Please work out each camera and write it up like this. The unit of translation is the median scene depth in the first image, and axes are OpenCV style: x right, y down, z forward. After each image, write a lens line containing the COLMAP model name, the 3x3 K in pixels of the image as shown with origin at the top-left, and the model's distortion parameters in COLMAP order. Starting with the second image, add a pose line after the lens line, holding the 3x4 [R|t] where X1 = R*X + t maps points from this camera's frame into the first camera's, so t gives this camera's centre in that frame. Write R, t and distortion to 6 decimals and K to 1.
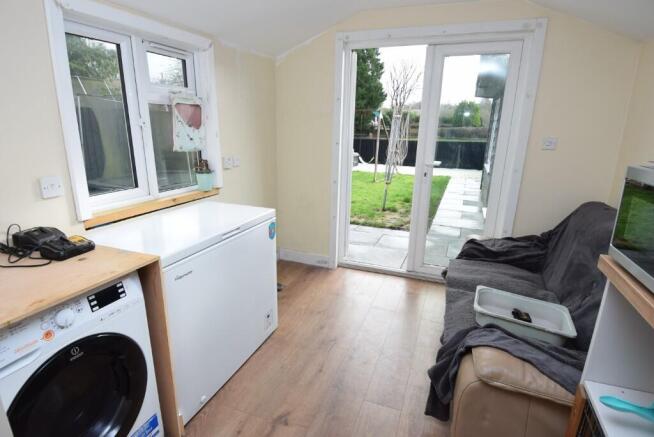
lens RADIAL K [[346.0, 0, 324.2], [0, 346.0, 223.8], [0, 0, 1]] dist [0.017092, -0.003431]
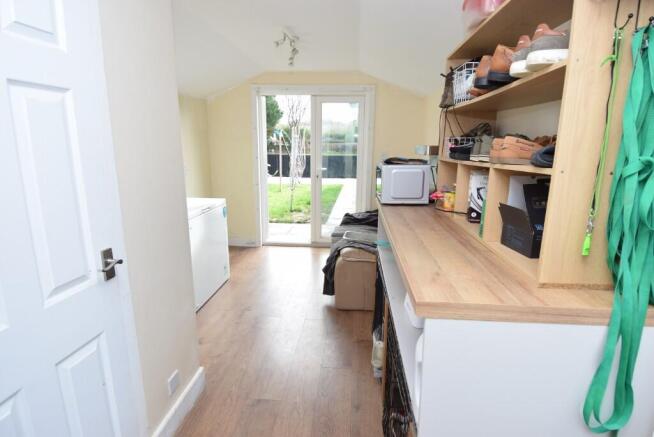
lens RADIAL K [[346.0, 0, 332.2], [0, 346.0, 217.2], [0, 0, 1]] dist [0.017092, -0.003431]
pose [[0.954499, -0.070255, 0.289821, -0.056094], [0.088077, 0.994913, -0.048896, 0.064954], [-0.284912, 0.072198, 0.955831, -0.259627]]
